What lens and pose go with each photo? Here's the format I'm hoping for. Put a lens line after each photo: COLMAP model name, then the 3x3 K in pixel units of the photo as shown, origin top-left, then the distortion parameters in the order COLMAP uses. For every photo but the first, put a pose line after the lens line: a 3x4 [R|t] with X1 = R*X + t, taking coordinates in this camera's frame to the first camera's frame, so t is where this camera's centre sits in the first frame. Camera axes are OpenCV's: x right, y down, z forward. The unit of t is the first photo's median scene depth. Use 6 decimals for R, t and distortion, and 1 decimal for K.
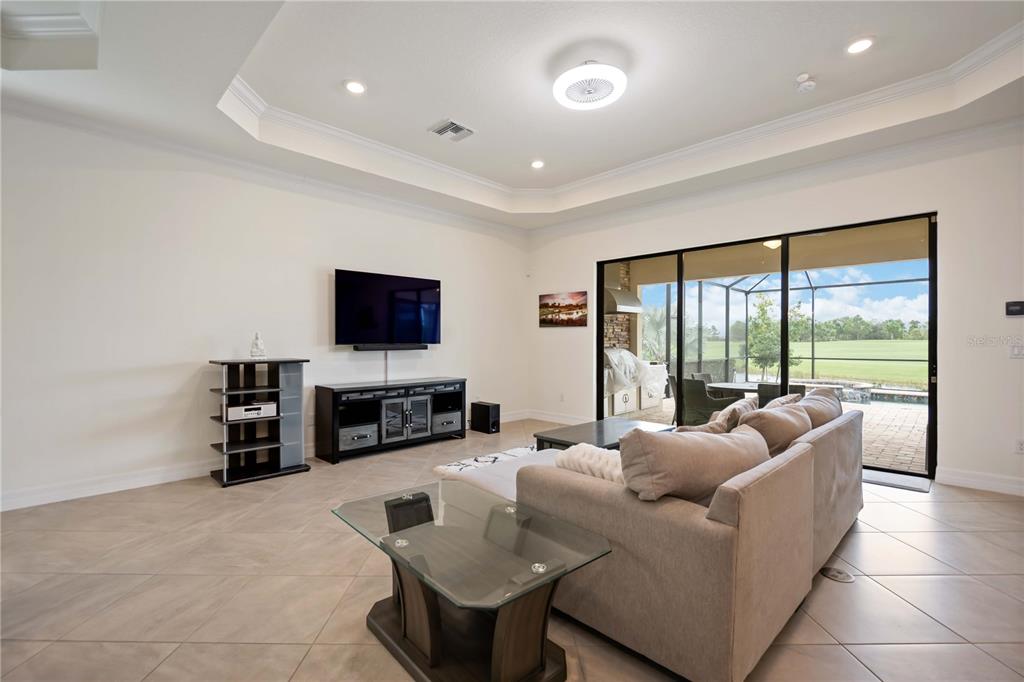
lens RADIAL K [[467.2, 0, 432.7], [0, 467.2, 344.7], [0, 0, 1]] dist [-0.009129, 0.000117]
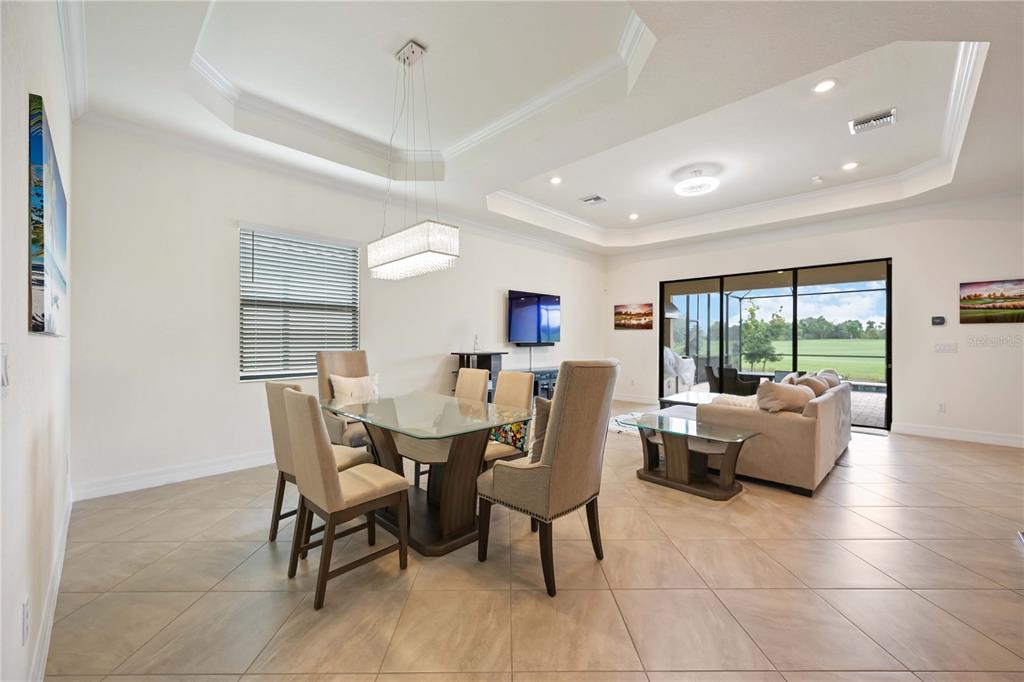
lens RADIAL K [[419.8, 0, 512.0], [0, 419.8, 341.0], [0, 0, 1]] dist [-0.000845, -0.000307]
pose [[0.995661, 0.003079, 0.093006, -0.241925], [-0.002703, 0.999988, -0.004166, 0.000700], [-0.093018, 0.003897, 0.995657, -0.221802]]
